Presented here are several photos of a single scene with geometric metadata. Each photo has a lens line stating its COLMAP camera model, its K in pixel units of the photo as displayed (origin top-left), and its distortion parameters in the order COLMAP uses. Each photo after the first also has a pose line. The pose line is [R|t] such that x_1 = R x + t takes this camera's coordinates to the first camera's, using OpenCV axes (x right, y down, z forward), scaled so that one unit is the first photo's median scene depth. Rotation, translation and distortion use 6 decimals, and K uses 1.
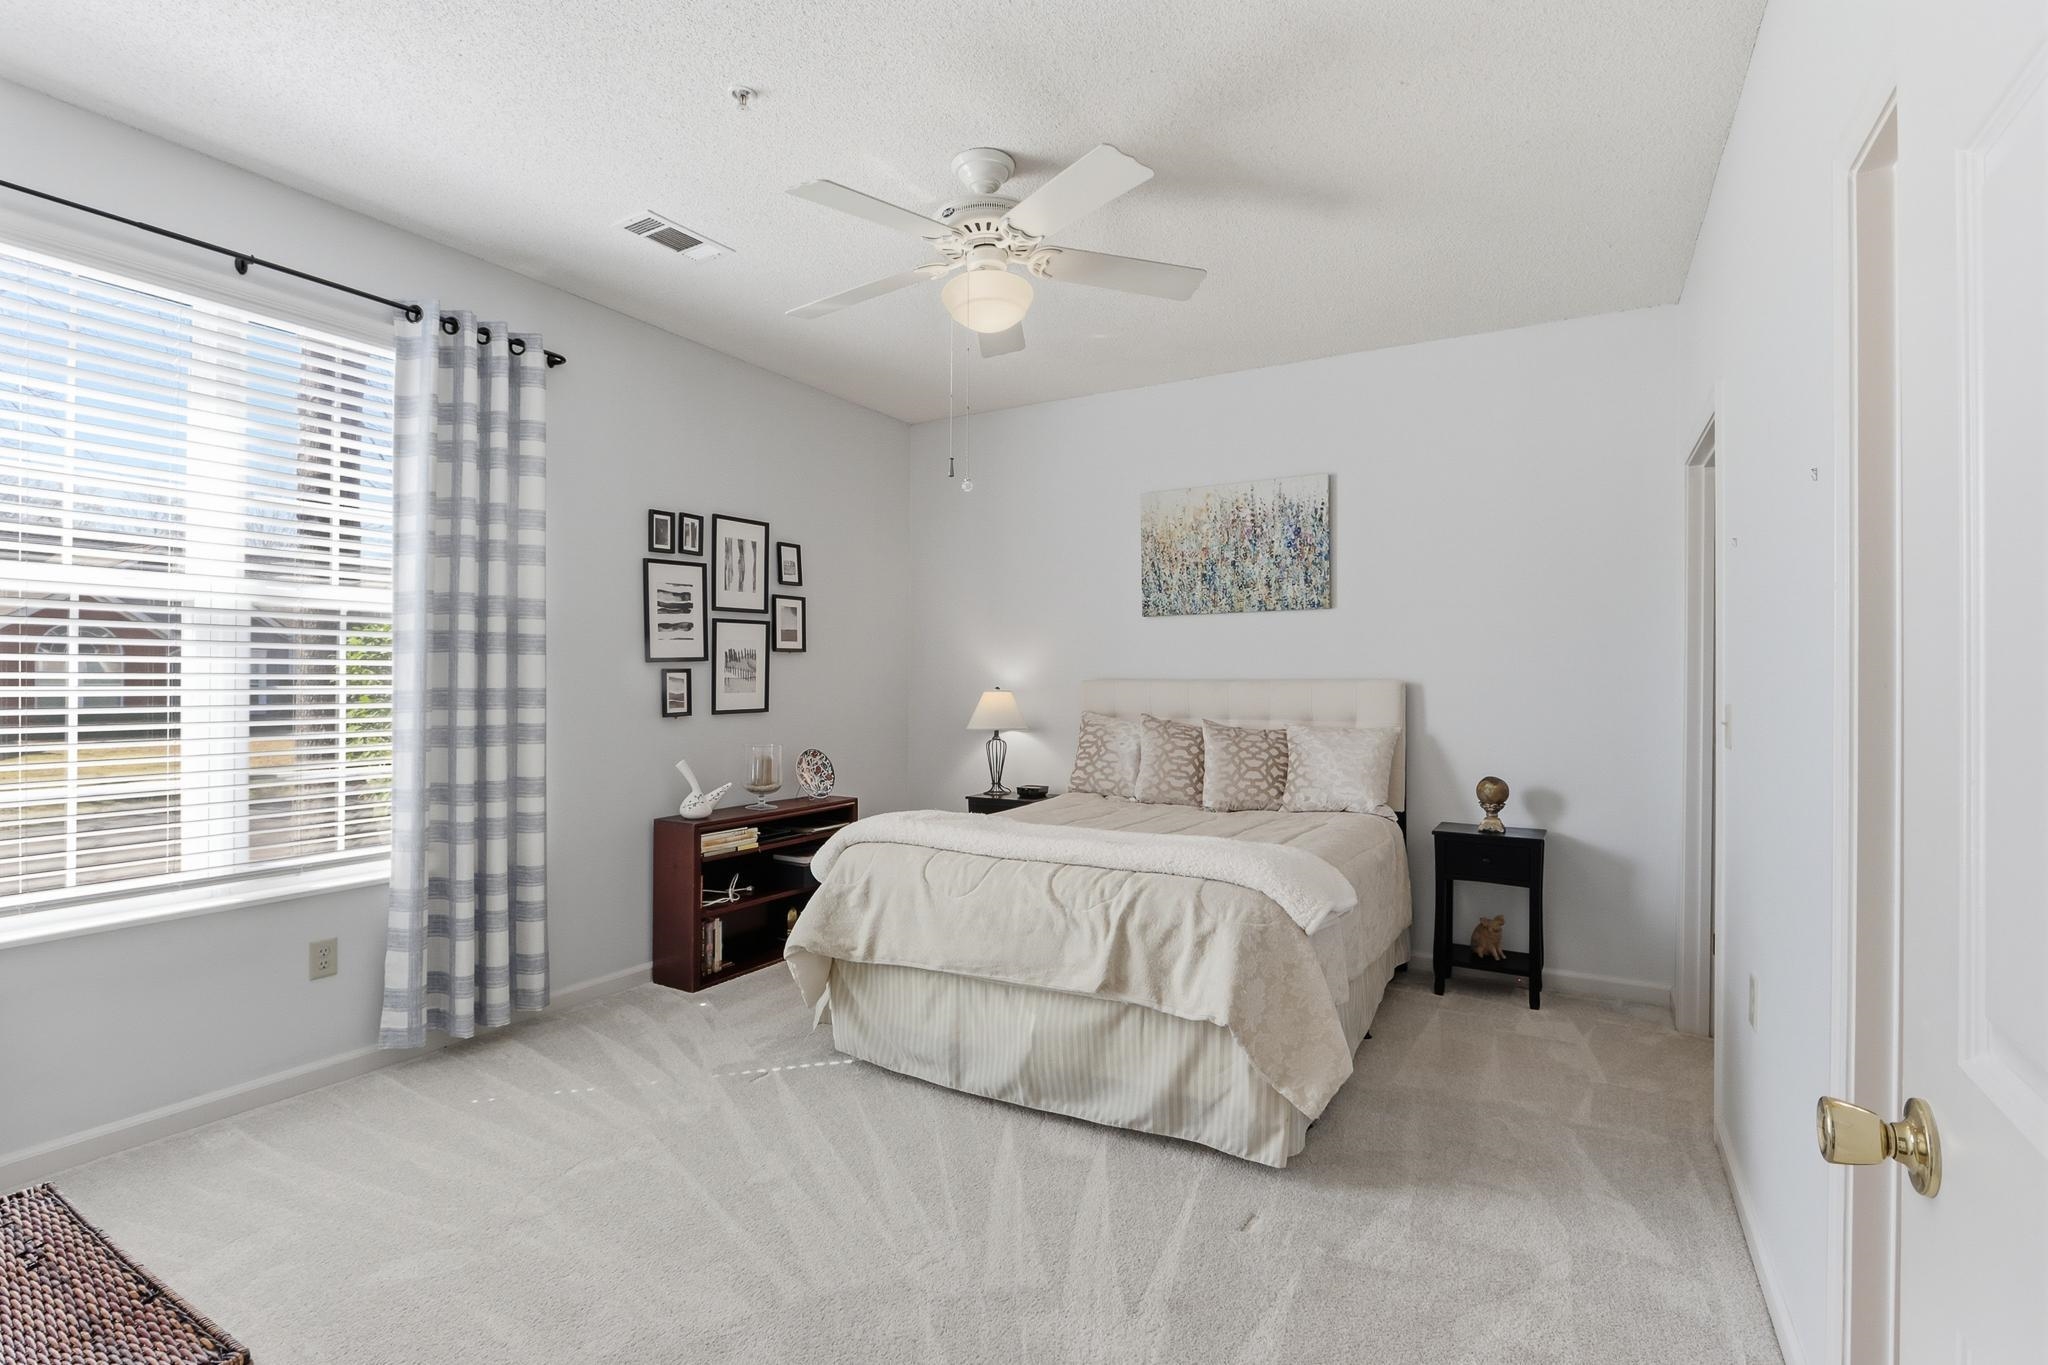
lens RADIAL K [[973.1, 0, 1020.4], [0, 973.1, 684.4], [0, 0, 1]] dist [-0.014689, 0.003793]
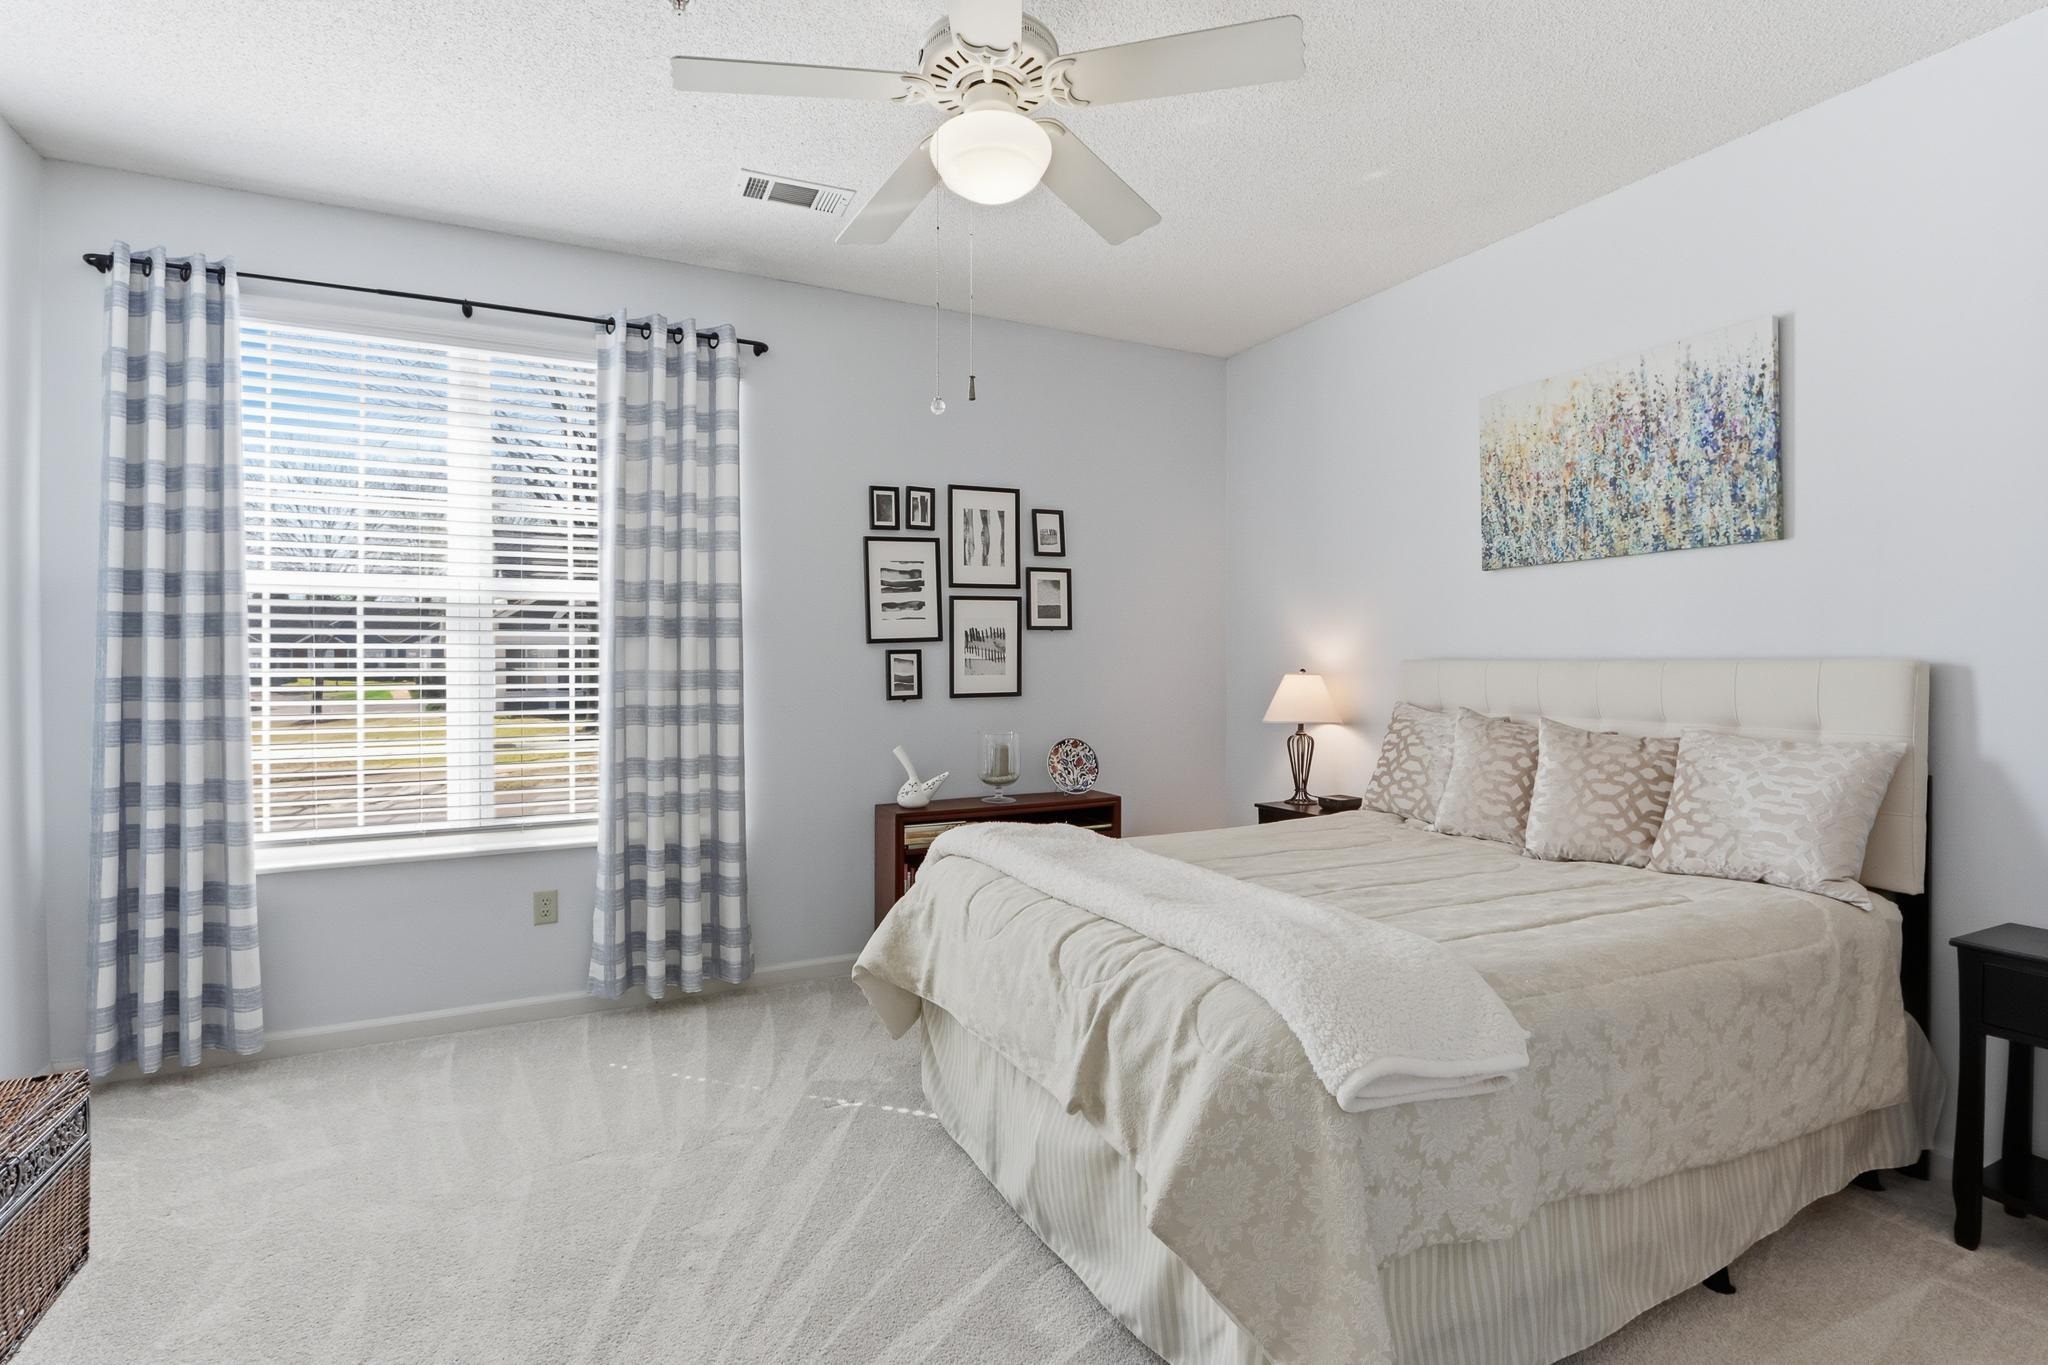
lens RADIAL K [[973.1, 0, 1024.8], [0, 973.1, 672.9], [0, 0, 1]] dist [-0.014689, 0.003793]
pose [[0.834513, 0.003765, -0.550975, 0.334556], [0.000874, 0.999966, 0.008158, -0.001390], [0.550987, -0.007289, 0.834482, 0.316053]]
